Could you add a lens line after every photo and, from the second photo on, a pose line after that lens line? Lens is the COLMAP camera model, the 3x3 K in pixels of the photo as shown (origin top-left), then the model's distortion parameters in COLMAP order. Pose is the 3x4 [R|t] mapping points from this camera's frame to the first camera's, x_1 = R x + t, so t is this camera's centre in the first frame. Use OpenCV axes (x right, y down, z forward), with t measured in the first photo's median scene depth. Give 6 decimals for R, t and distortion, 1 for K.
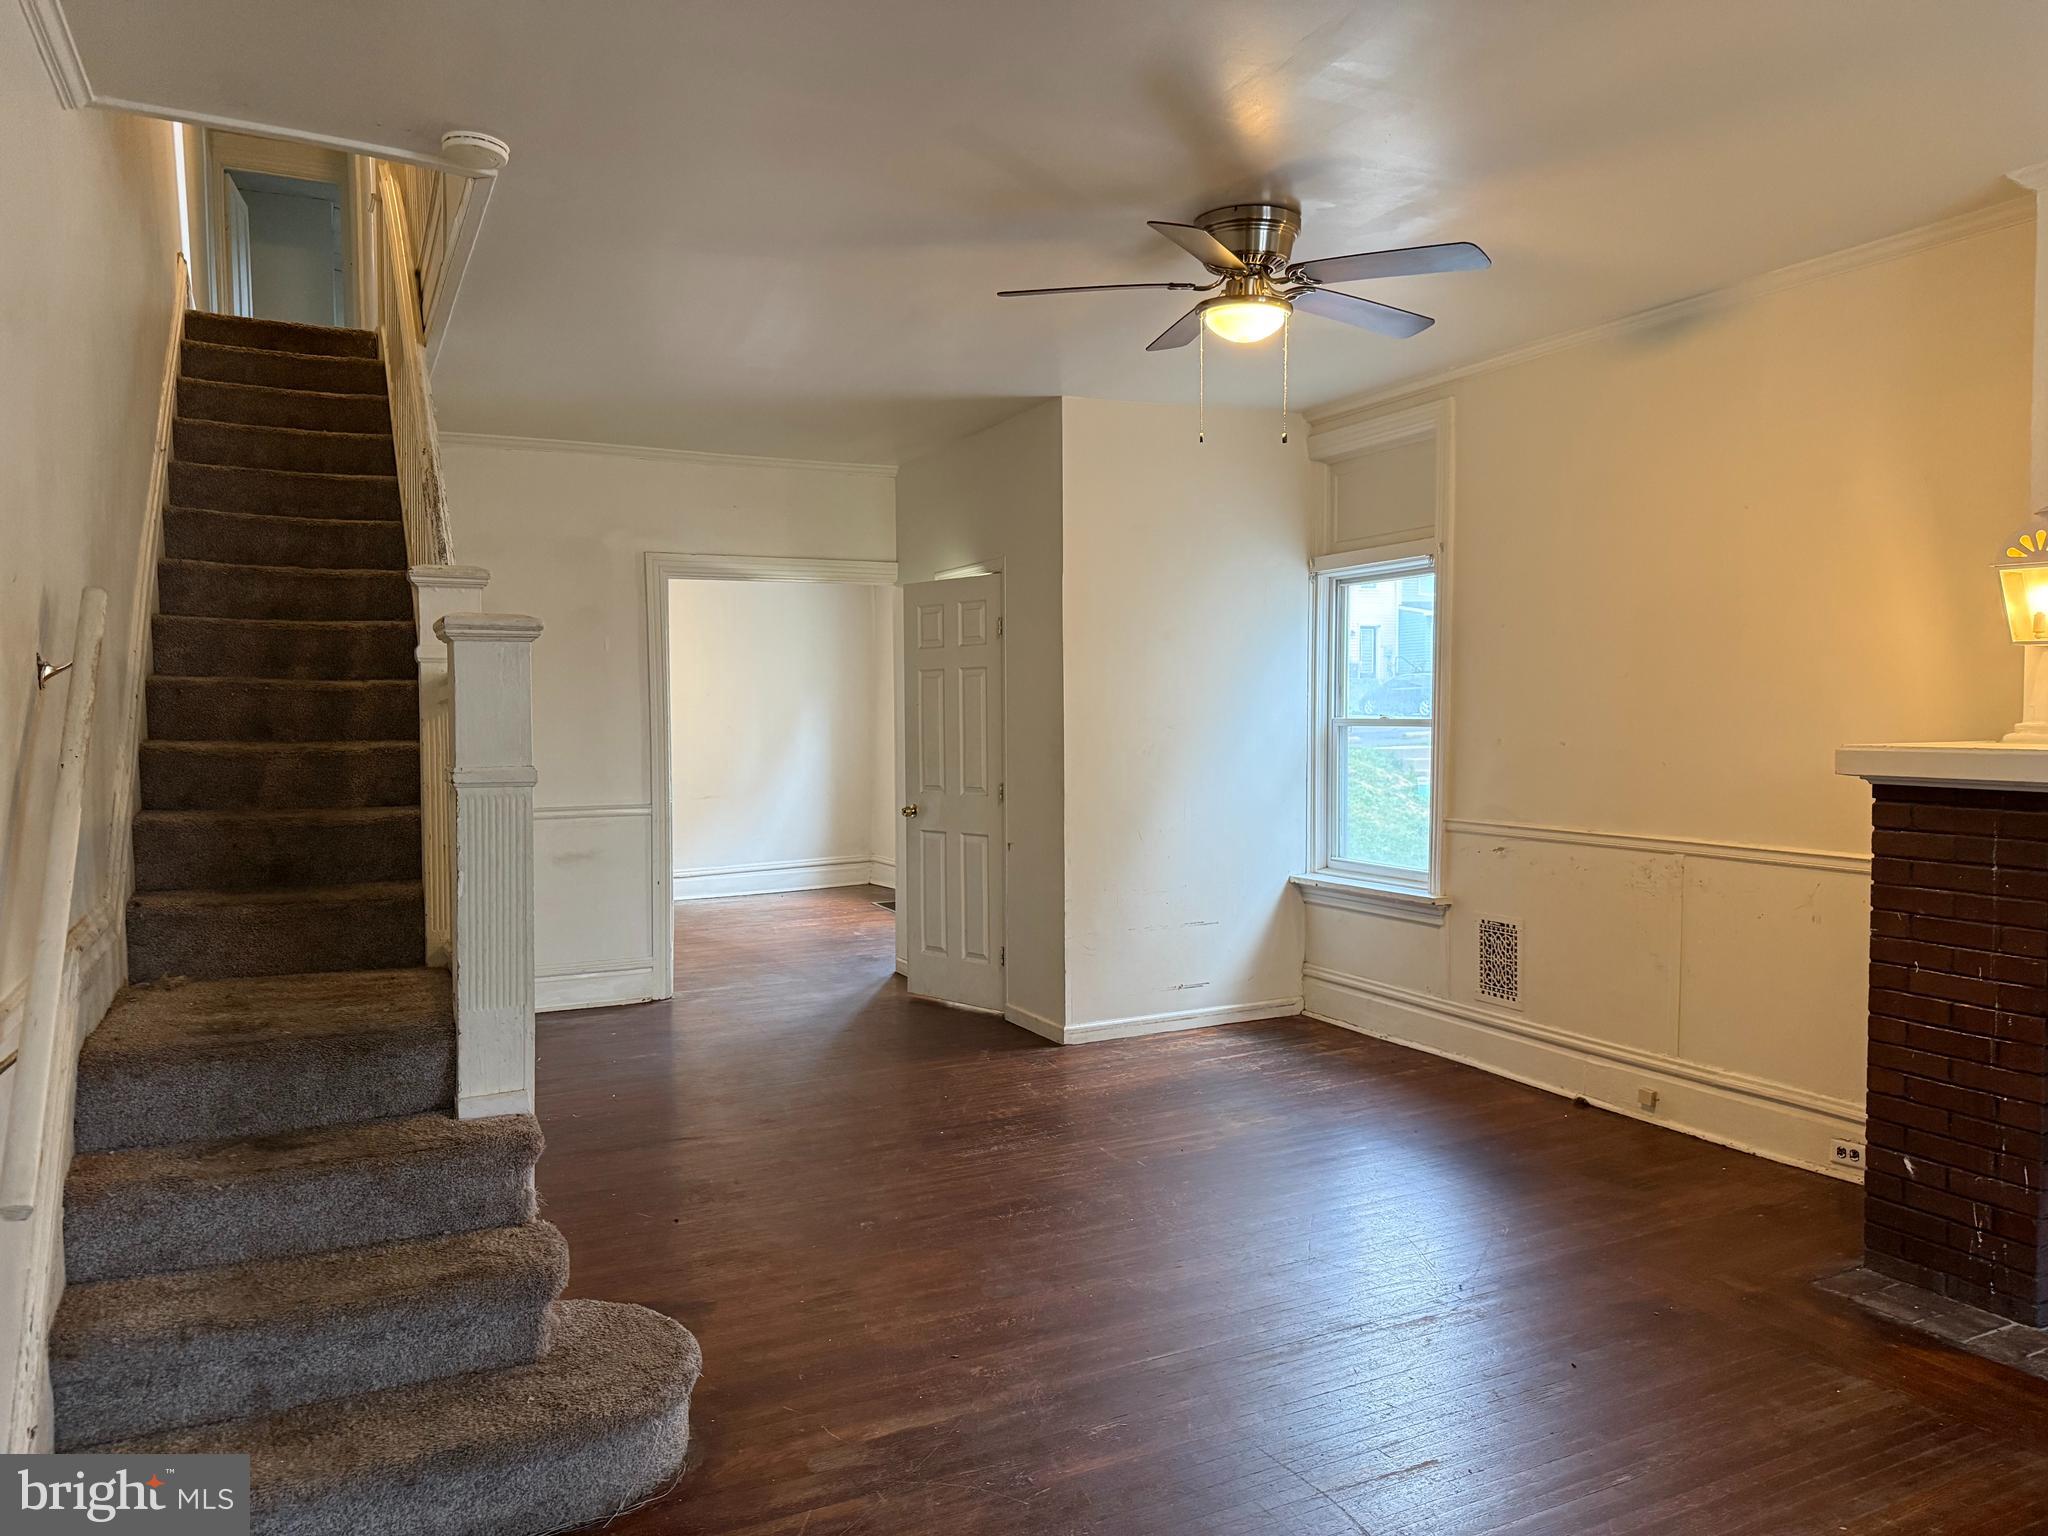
lens RADIAL K [[1435.6, 0, 1026.6], [0, 1435.6, 769.0], [0, 0, 1]] dist [0.062952, -0.094831]
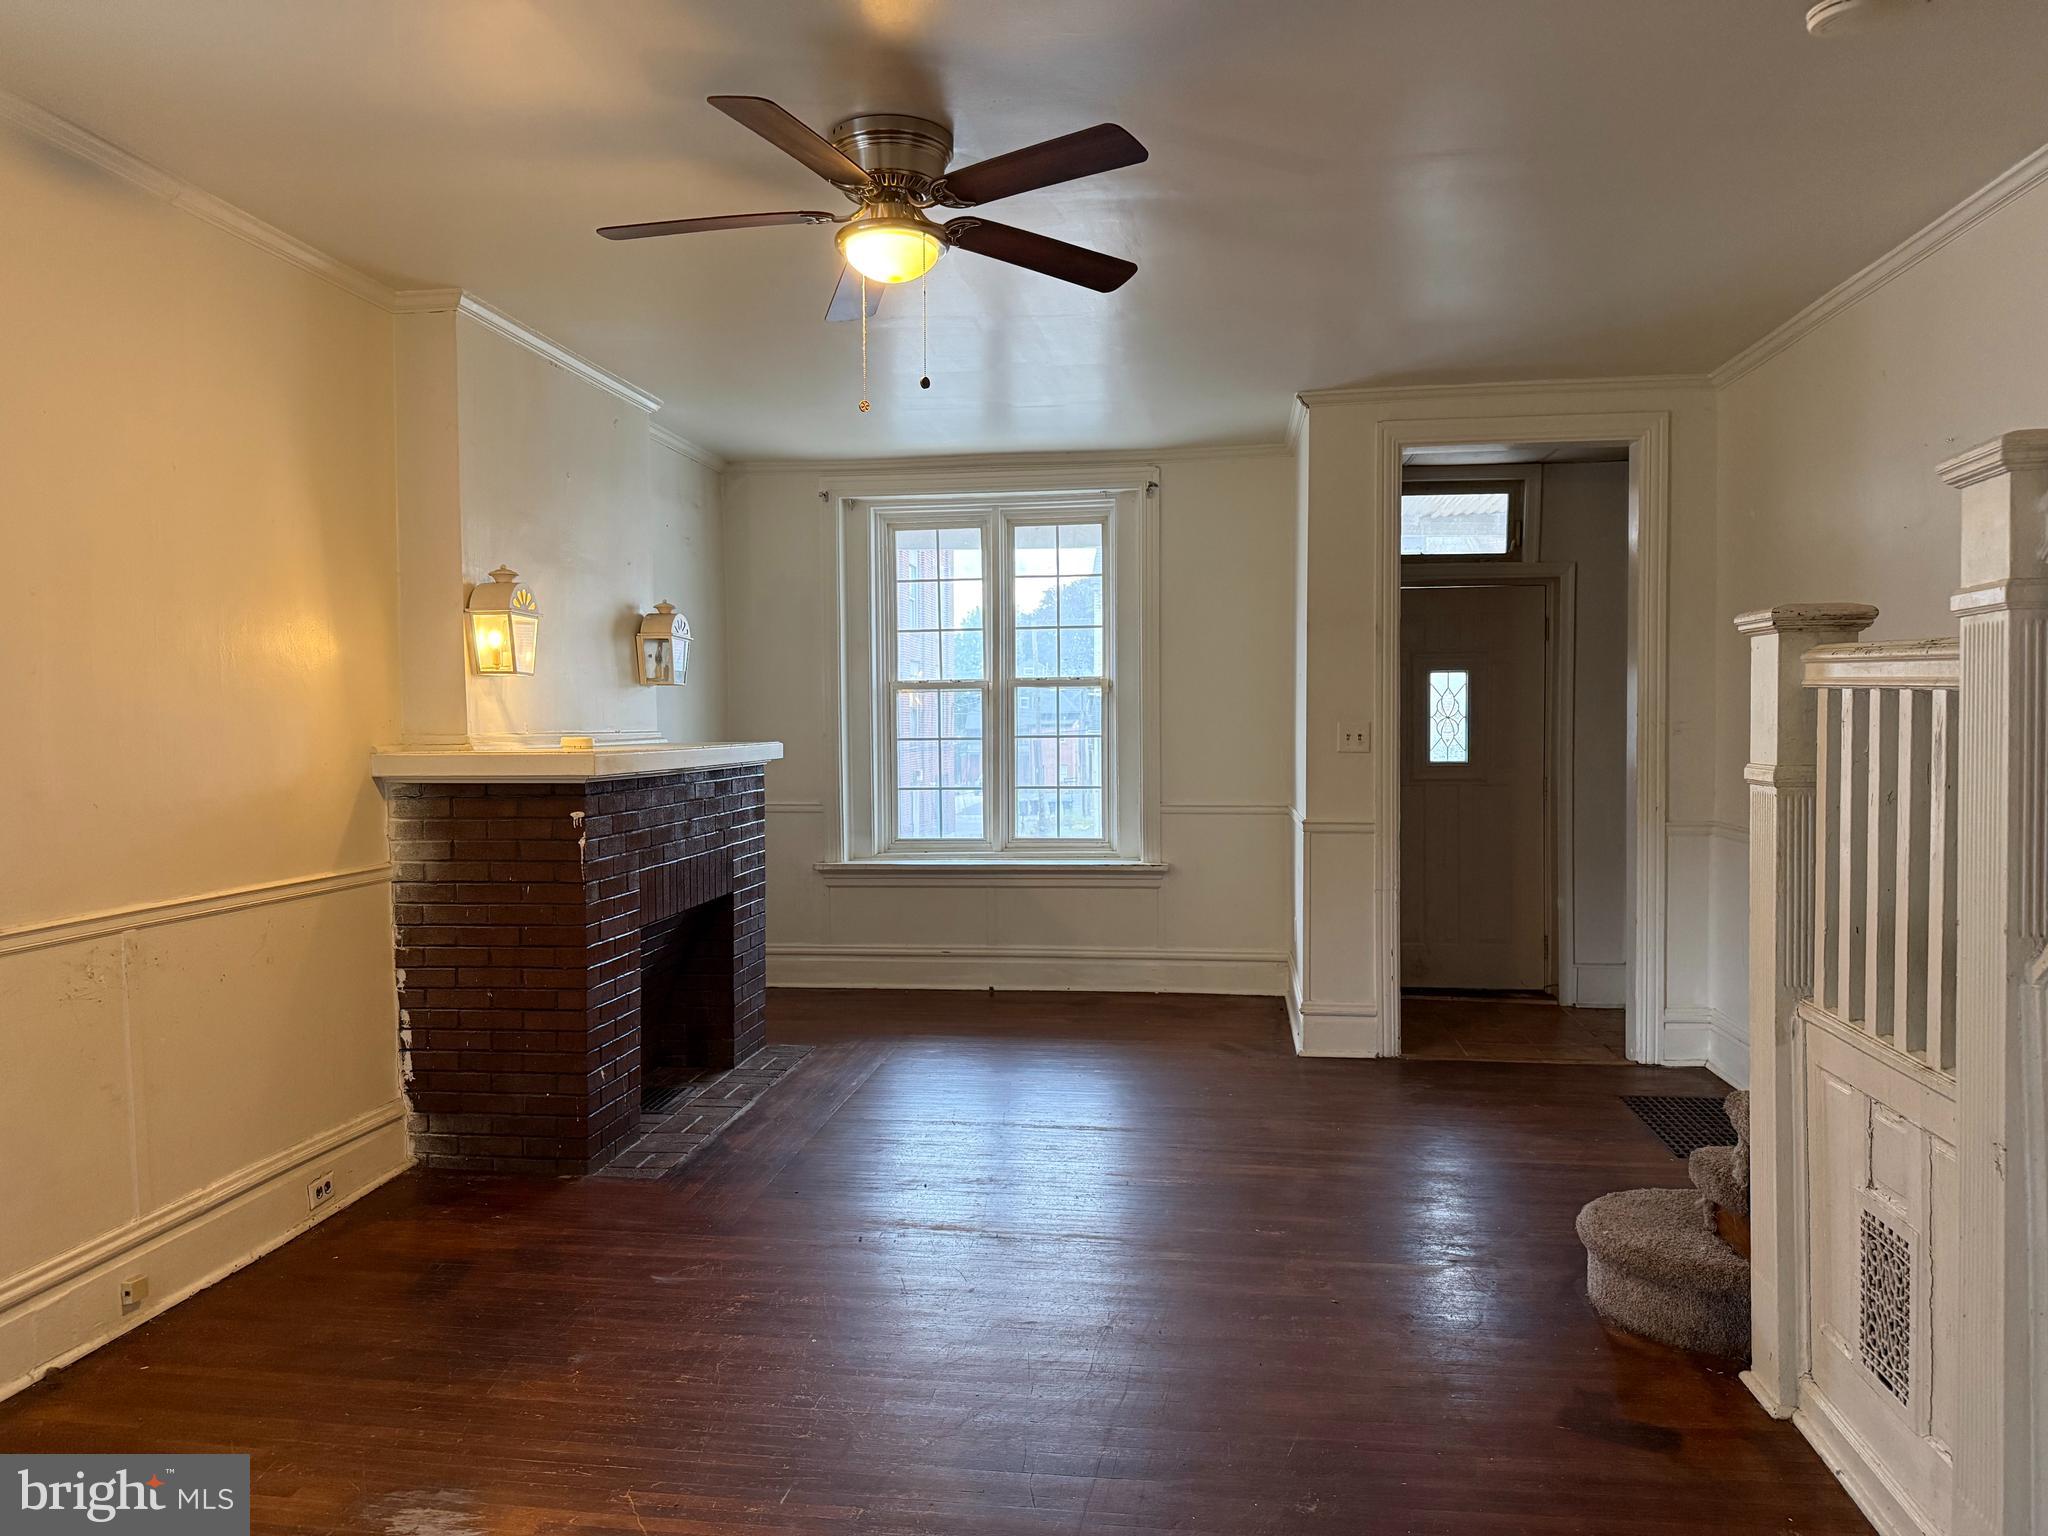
lens RADIAL K [[1435.6, 0, 1027.8], [0, 1435.6, 770.1], [0, 0, 1]] dist [0.062952, -0.094831]
pose [[-0.828672, -0.003060, 0.559726, -0.341799], [0.041216, 0.996937, 0.066472, -0.052492], [-0.558215, 0.078153, -0.826008, 1.476505]]
